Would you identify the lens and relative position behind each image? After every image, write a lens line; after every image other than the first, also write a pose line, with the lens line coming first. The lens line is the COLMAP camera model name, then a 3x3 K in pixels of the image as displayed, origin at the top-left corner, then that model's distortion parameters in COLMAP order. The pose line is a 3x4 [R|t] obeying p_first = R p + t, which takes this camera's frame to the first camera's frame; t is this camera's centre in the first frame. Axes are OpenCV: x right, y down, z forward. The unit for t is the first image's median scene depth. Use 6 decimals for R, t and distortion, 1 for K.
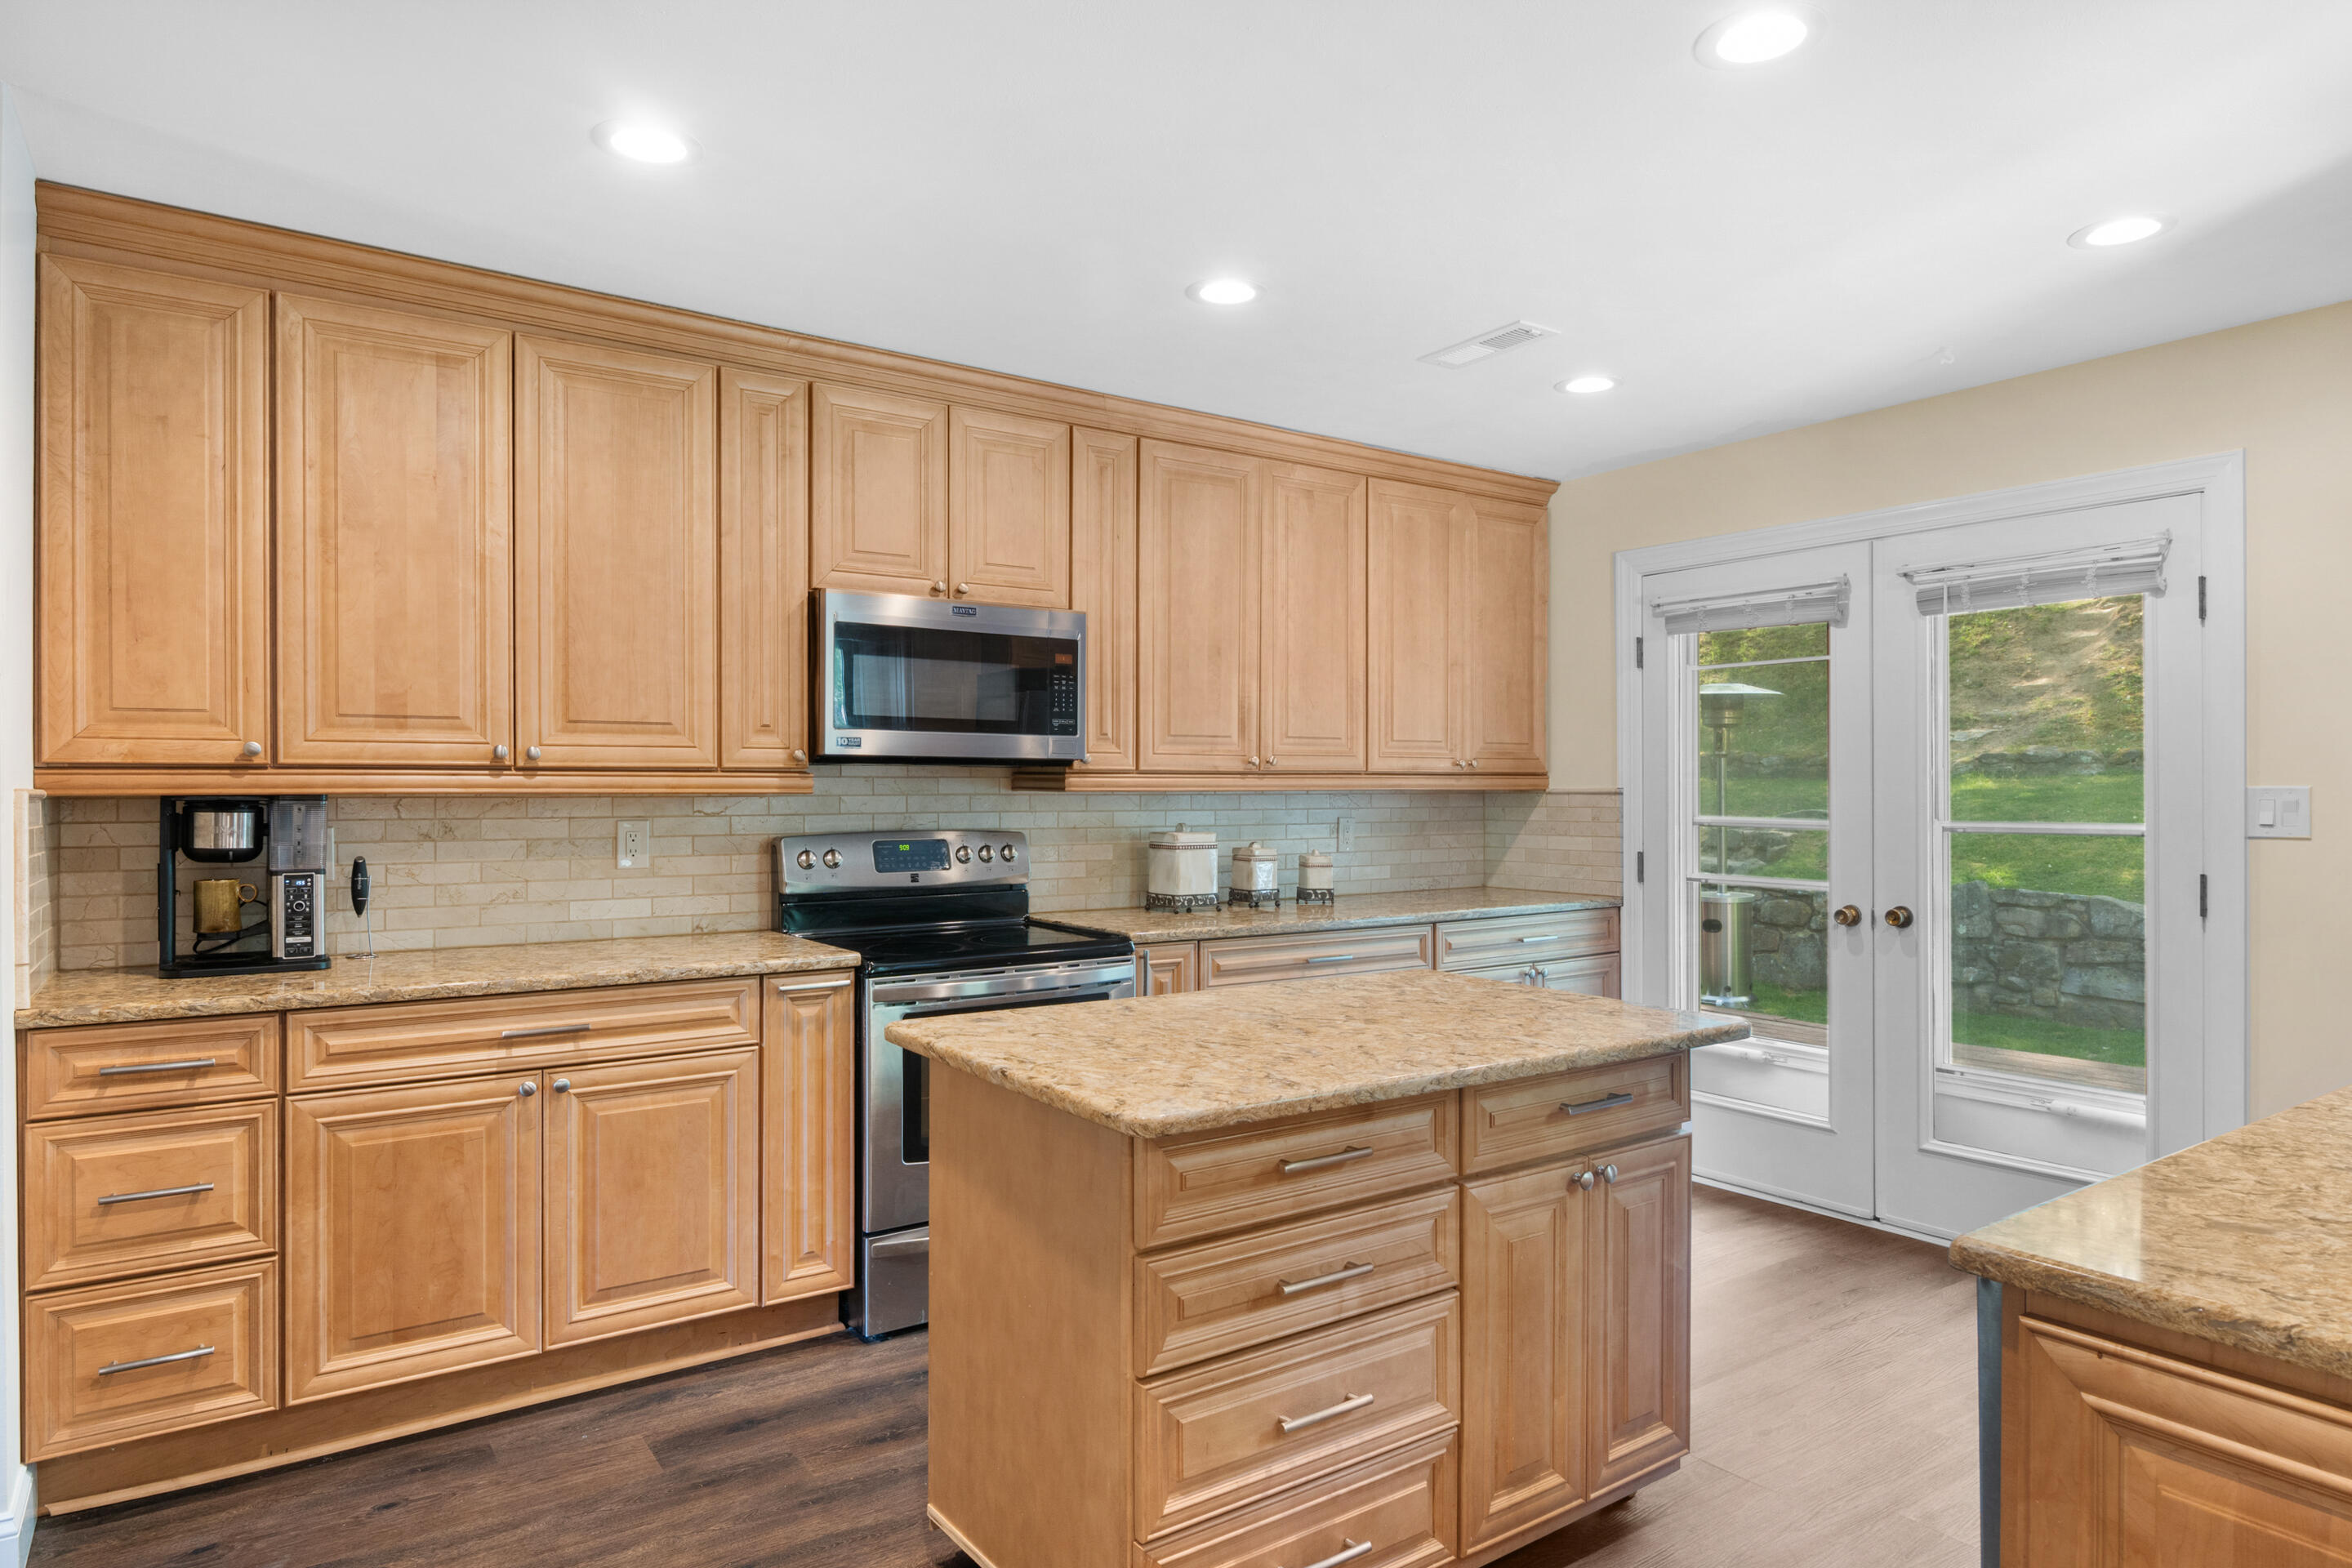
lens RADIAL K [[1390.4, 0, 1136.2], [0, 1390.4, 783.5], [0, 0, 1]] dist [0.000373, -0.007856]
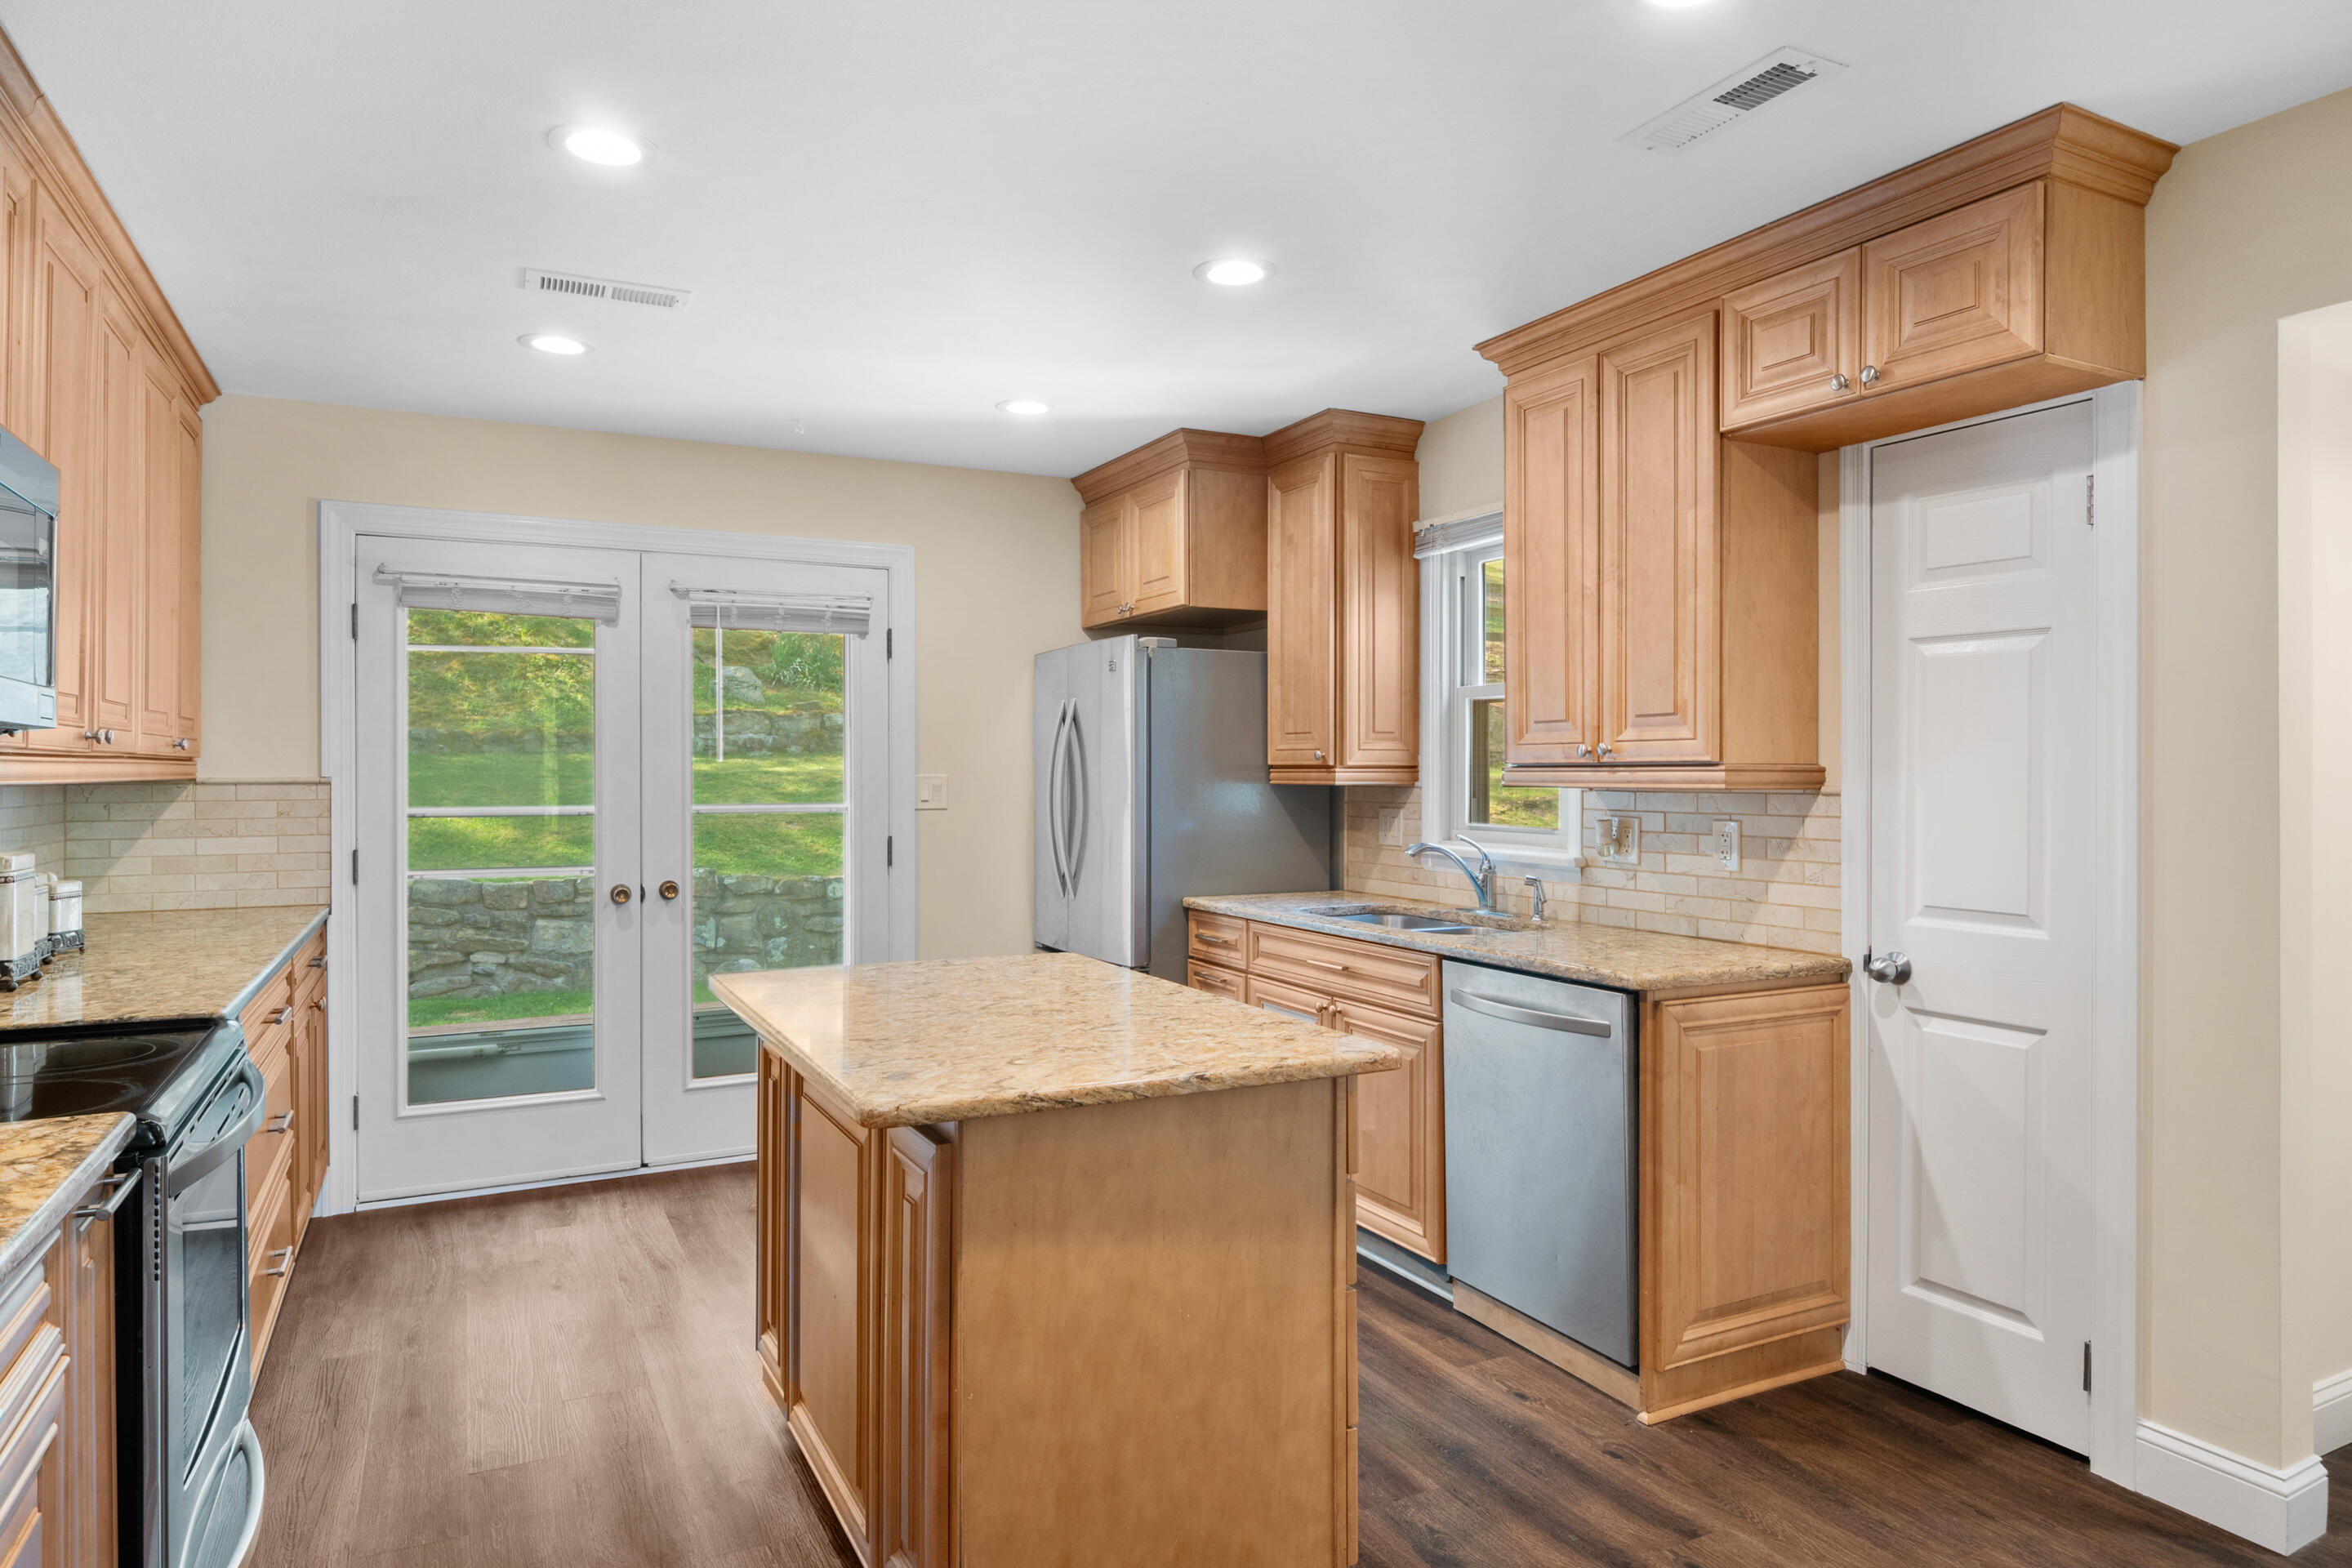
lens RADIAL K [[1390.4, 0, 1187.0], [0, 1390.4, 768.2], [0, 0, 1]] dist [0.000373, -0.007856]
pose [[0.100022, 0.004319, 0.994976, -0.533925], [-0.003687, 0.999985, -0.003970, -0.000751], [-0.994978, -0.003272, 0.100036, 0.463651]]
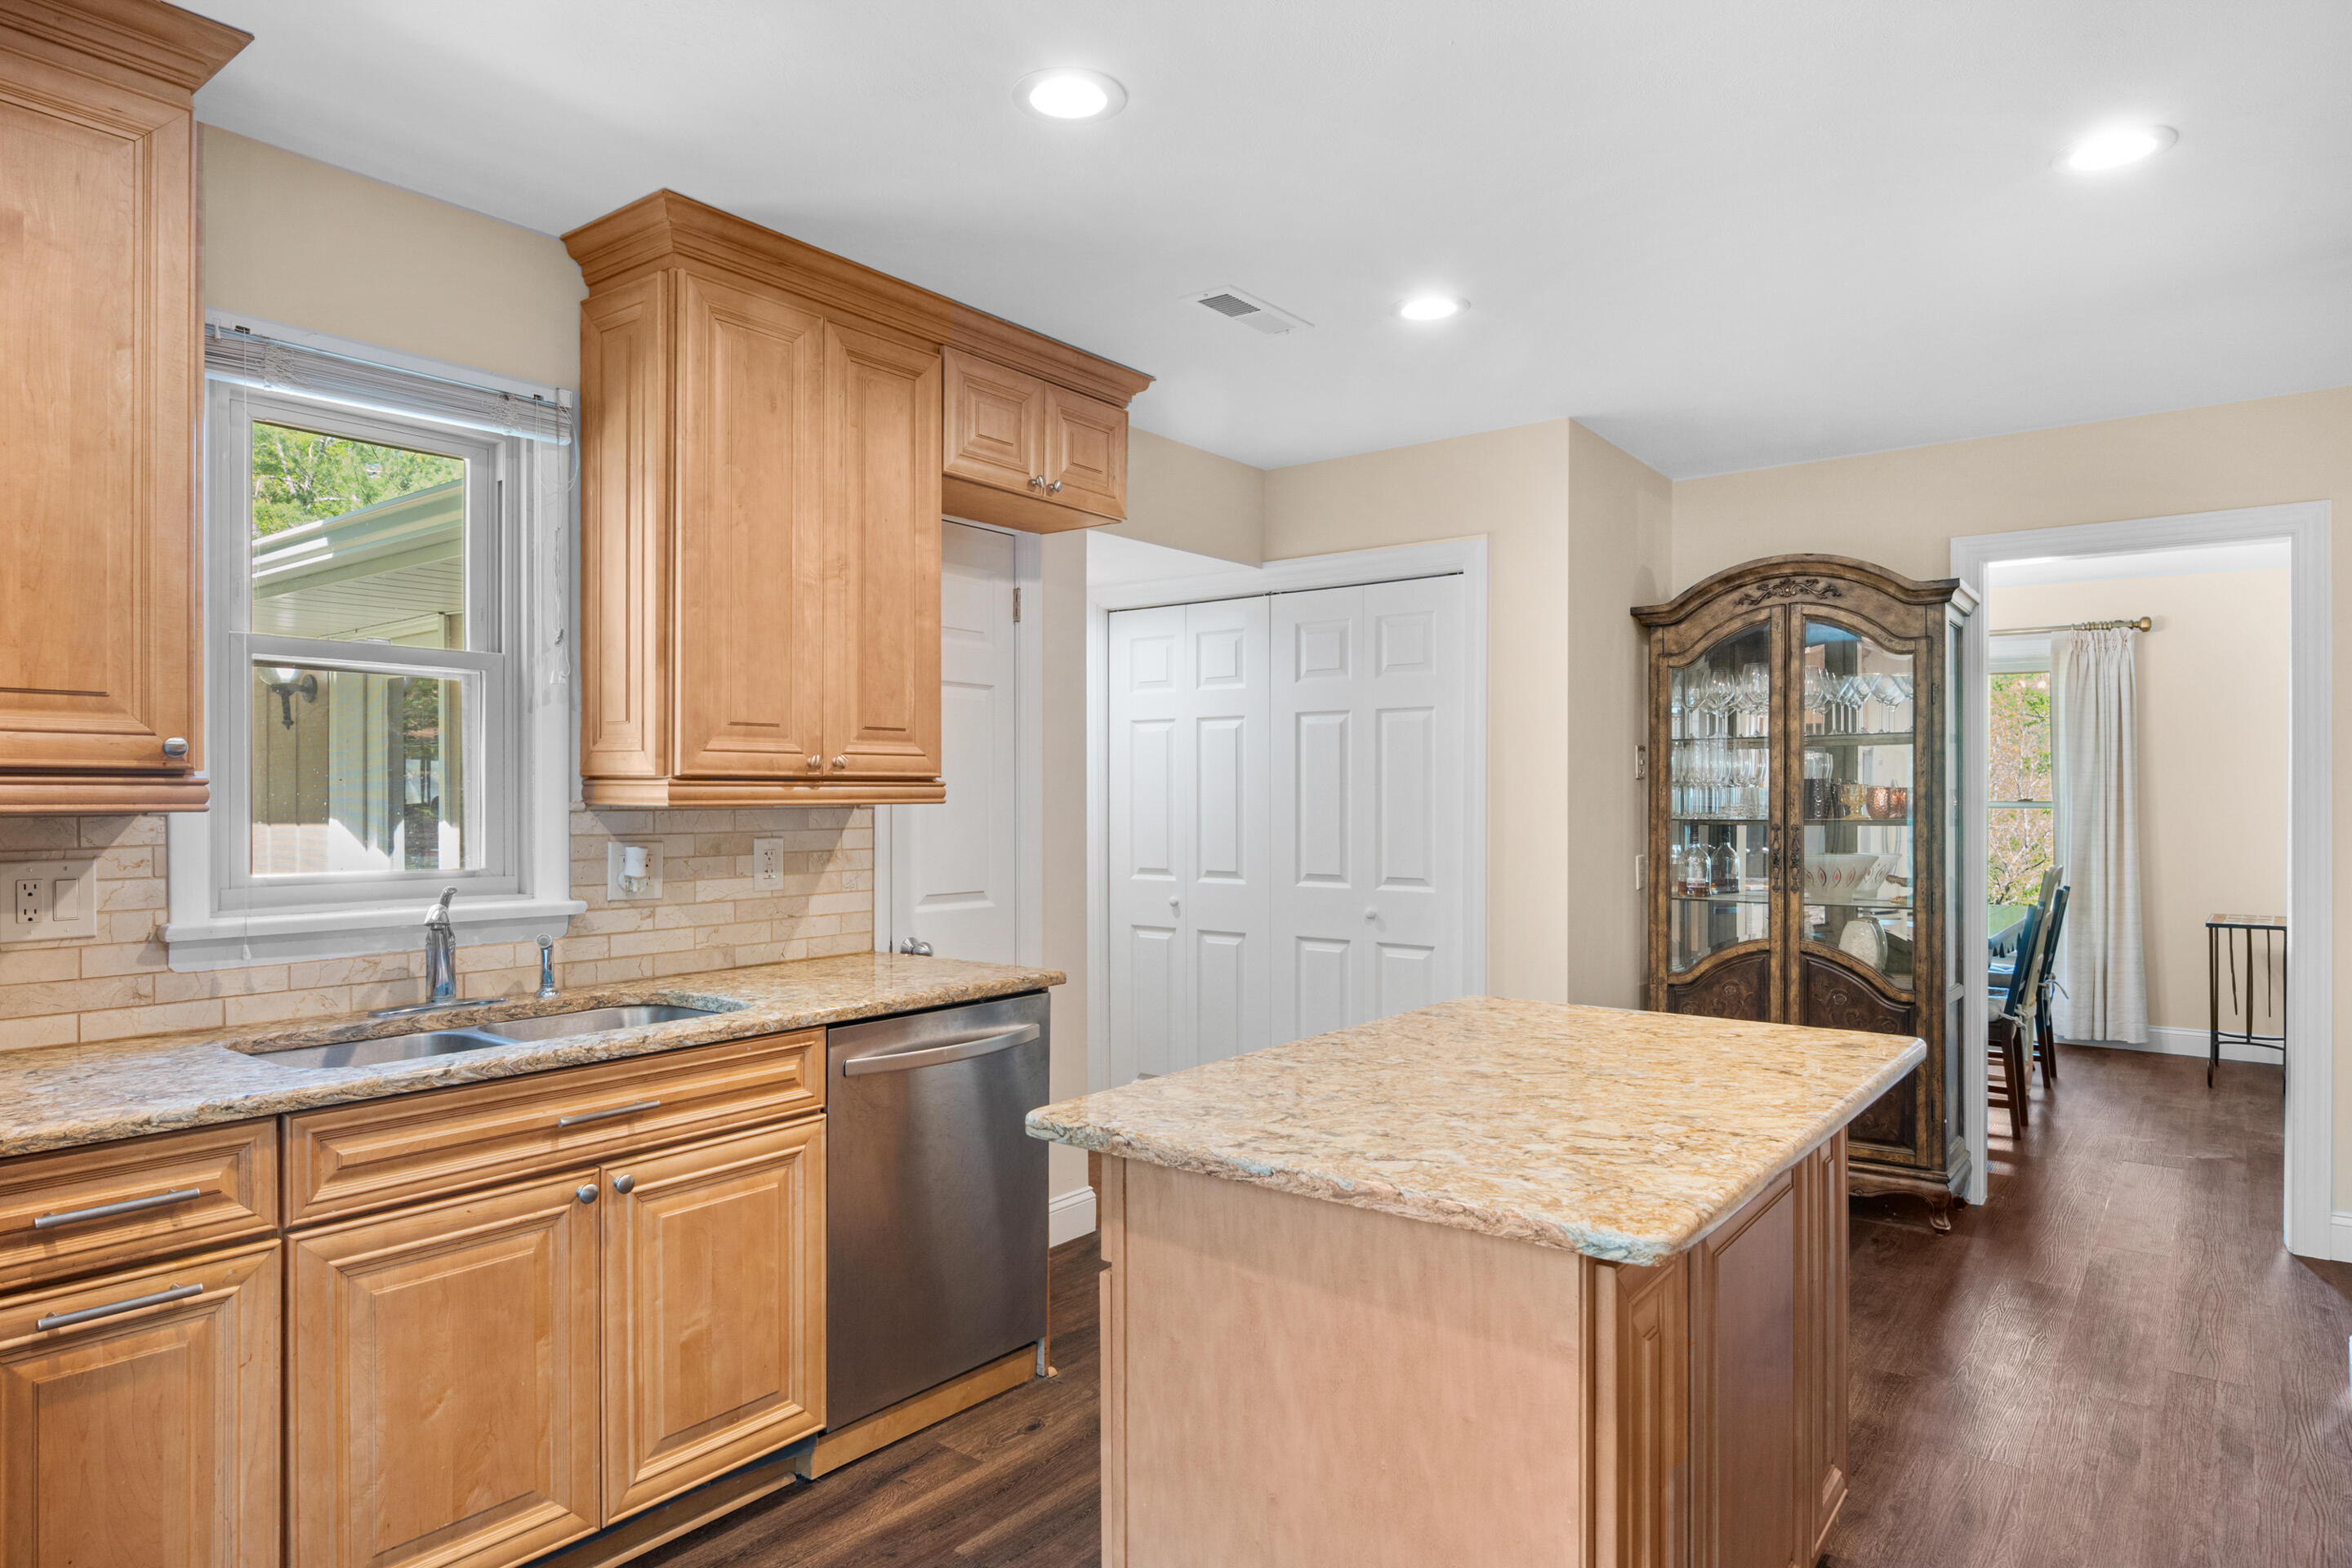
lens RADIAL K [[1365.2, 0, 1153.4], [0, 1365.2, 800.4], [0, 0, 1]] dist [0.006507, -0.007213]
pose [[-0.951430, 0.002009, -0.307859, 0.372405], [0.000729, 0.999991, 0.004272, 0.001380], [0.307864, 0.003840, -0.951423, 1.047757]]
